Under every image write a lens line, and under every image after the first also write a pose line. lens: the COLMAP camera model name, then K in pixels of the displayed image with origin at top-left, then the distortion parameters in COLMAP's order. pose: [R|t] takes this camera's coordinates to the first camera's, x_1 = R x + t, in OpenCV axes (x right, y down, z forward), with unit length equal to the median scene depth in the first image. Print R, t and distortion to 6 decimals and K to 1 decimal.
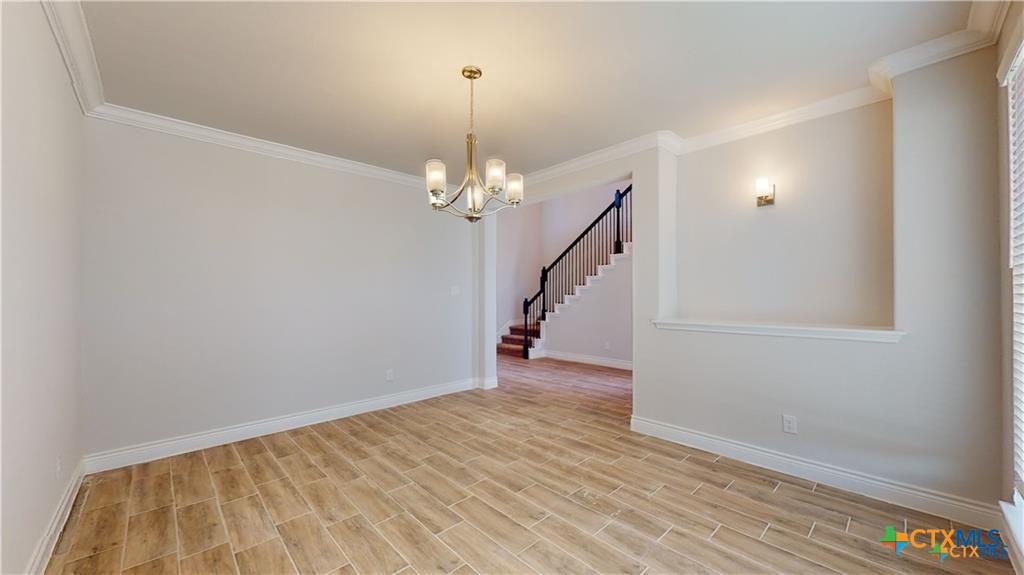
lens RADIAL K [[378.0, 0, 512.8], [0, 378.0, 291.9], [0, 0, 1]] dist [0.006429, 0.000160]
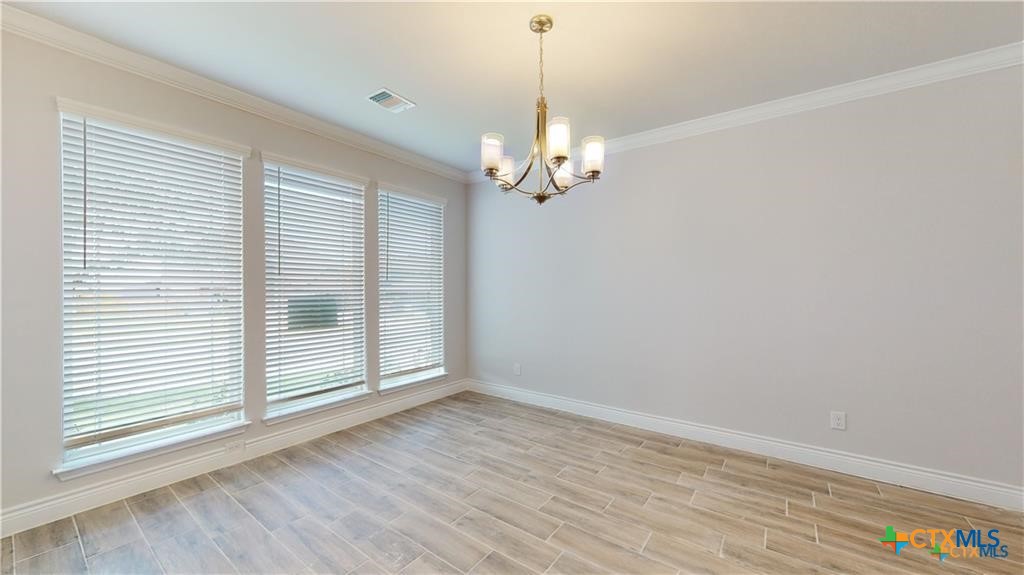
lens RADIAL K [[378.0, 0, 510.7], [0, 378.0, 288.6], [0, 0, 1]] dist [0.006429, 0.000160]
pose [[-0.985034, 0.004352, -0.172305, 0.110872], [0.005960, 0.999943, -0.008817, 0.013013], [0.172257, -0.009712, -0.985004, 1.903628]]
